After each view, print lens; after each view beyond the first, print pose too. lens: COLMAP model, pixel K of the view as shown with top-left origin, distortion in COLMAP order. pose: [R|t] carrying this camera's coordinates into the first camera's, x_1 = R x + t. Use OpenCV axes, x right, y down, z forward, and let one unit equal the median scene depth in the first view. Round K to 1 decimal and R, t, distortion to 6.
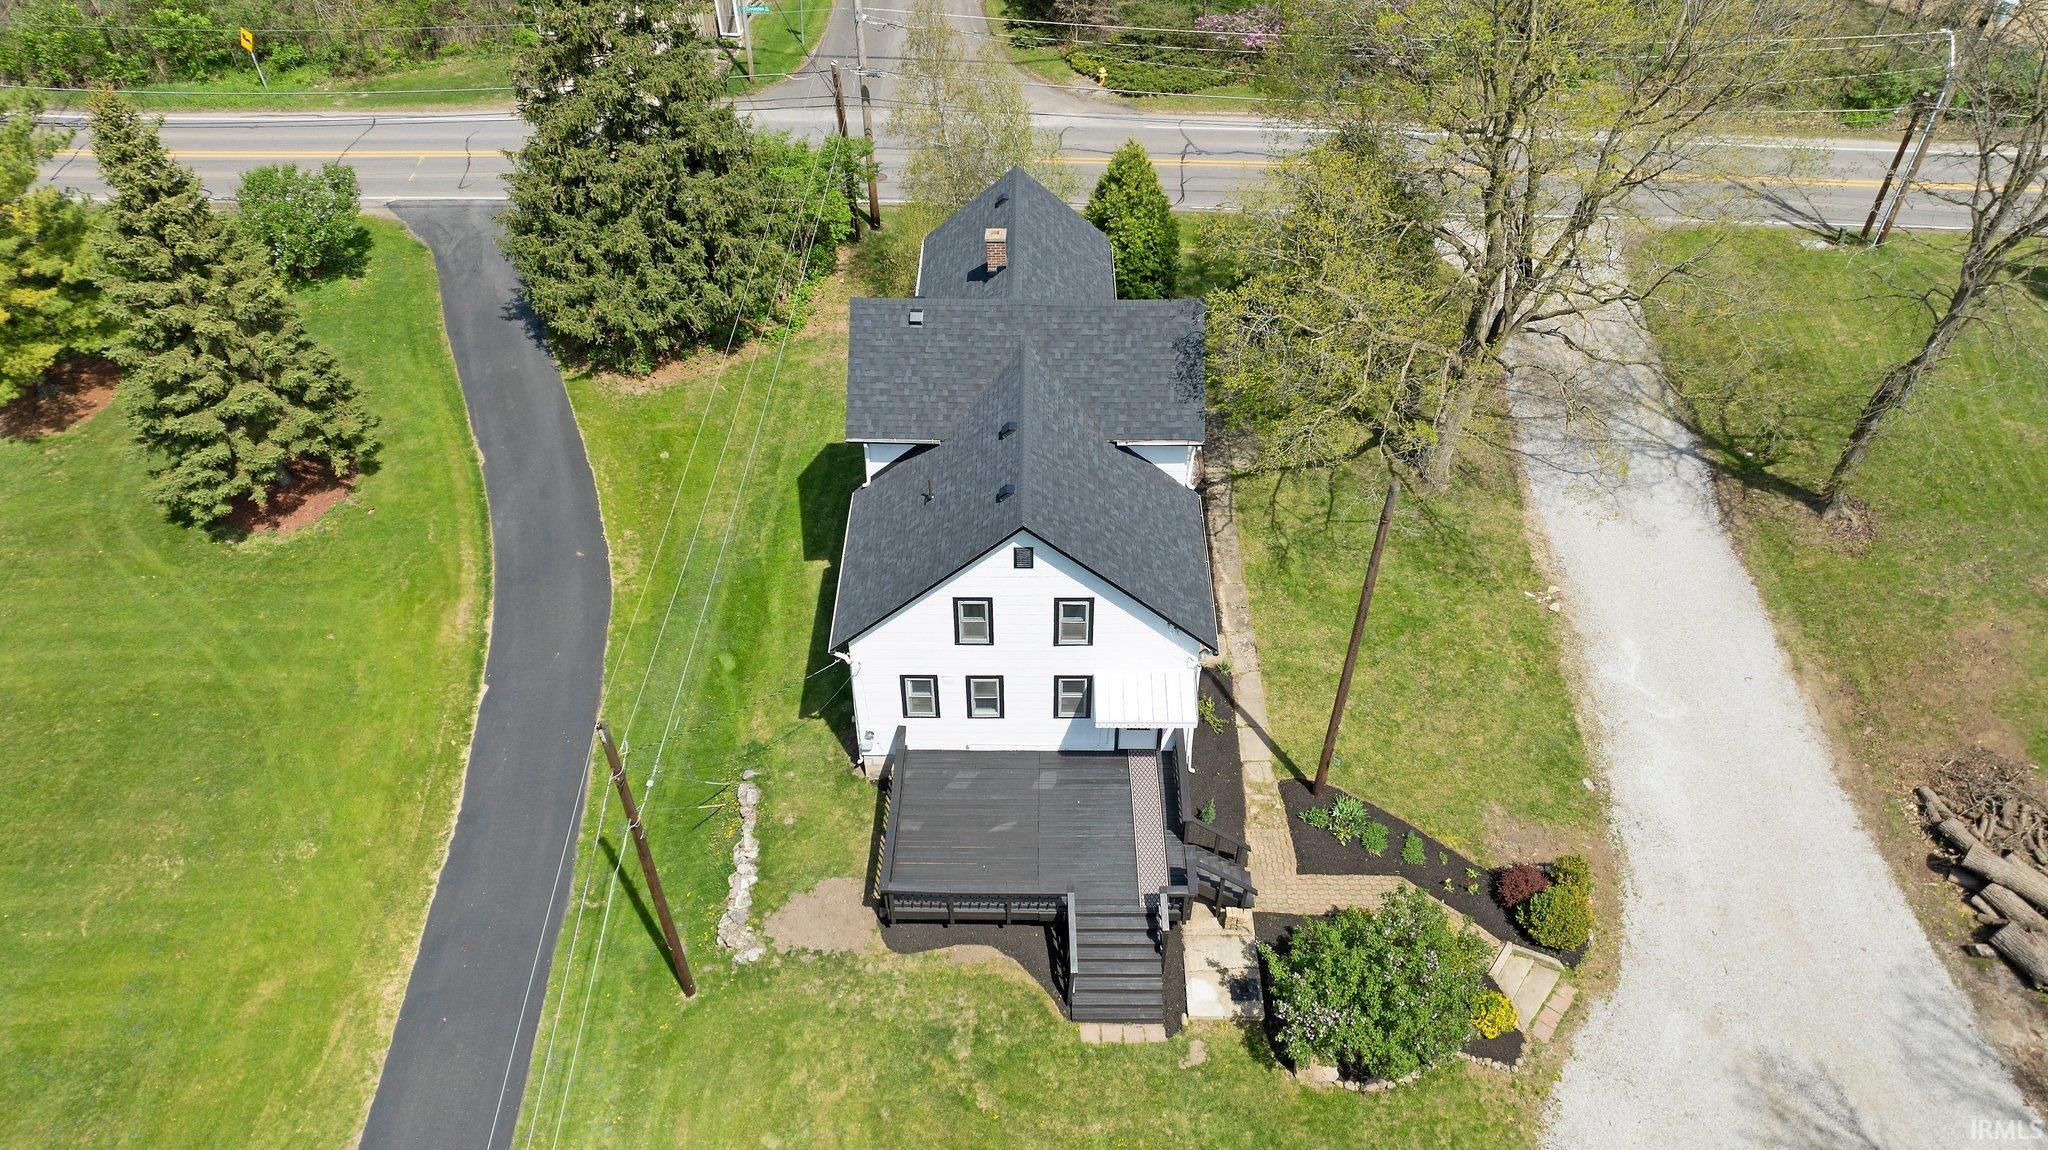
lens RADIAL K [[1439.1, 0, 1026.4], [0, 1439.1, 563.1], [0, 0, 1]] dist [-0.002031, -0.003297]
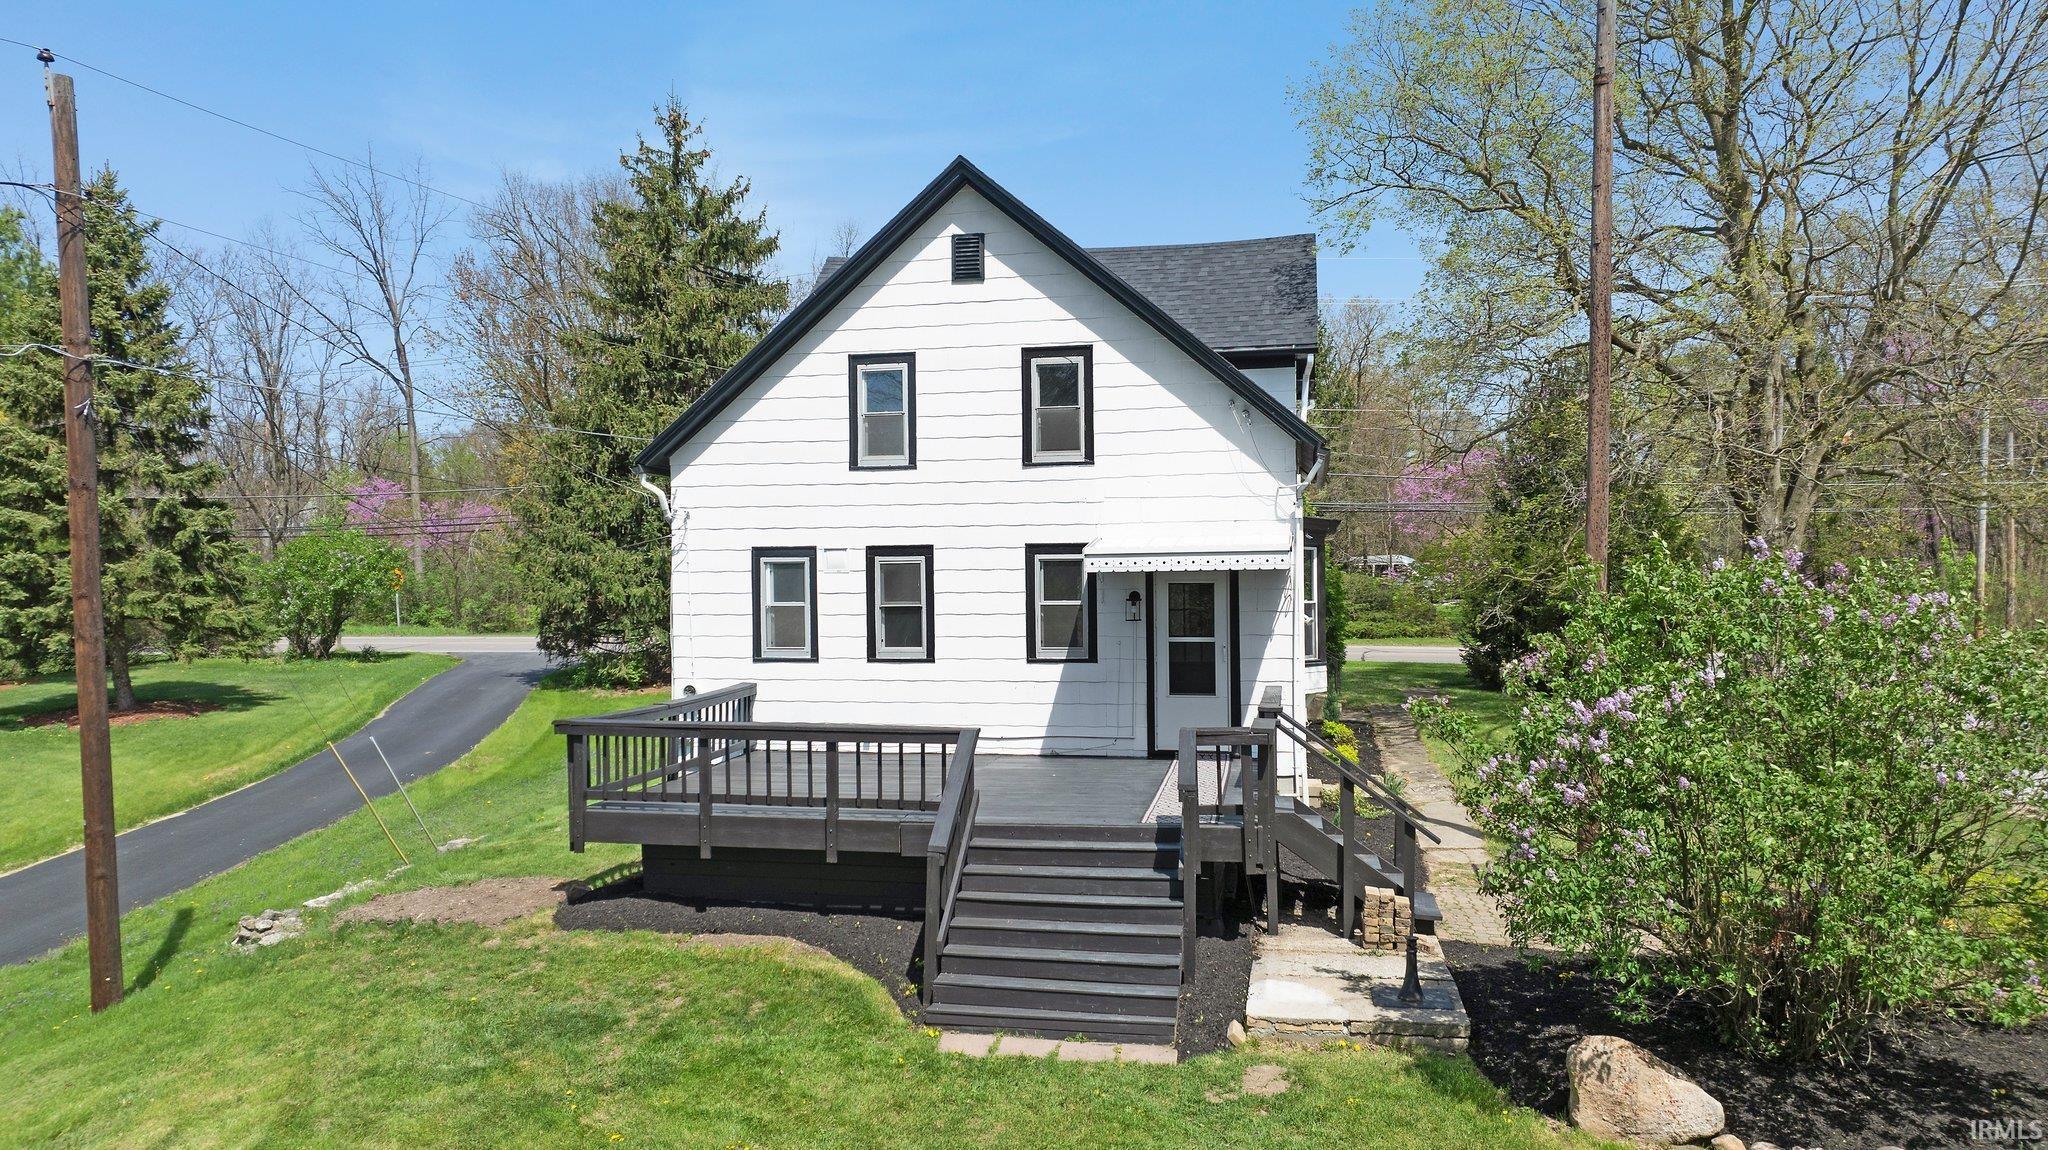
lens RADIAL K [[1439.1, 0, 1003.0], [0, 1439.1, 580.9], [0, 0, 1]] dist [-0.002031, -0.003297]
pose [[0.982529, -0.003443, -0.186079, 0.114616], [-0.115258, 0.773766, -0.622898, 0.438159], [0.146126, 0.633462, 0.759851, 0.626151]]
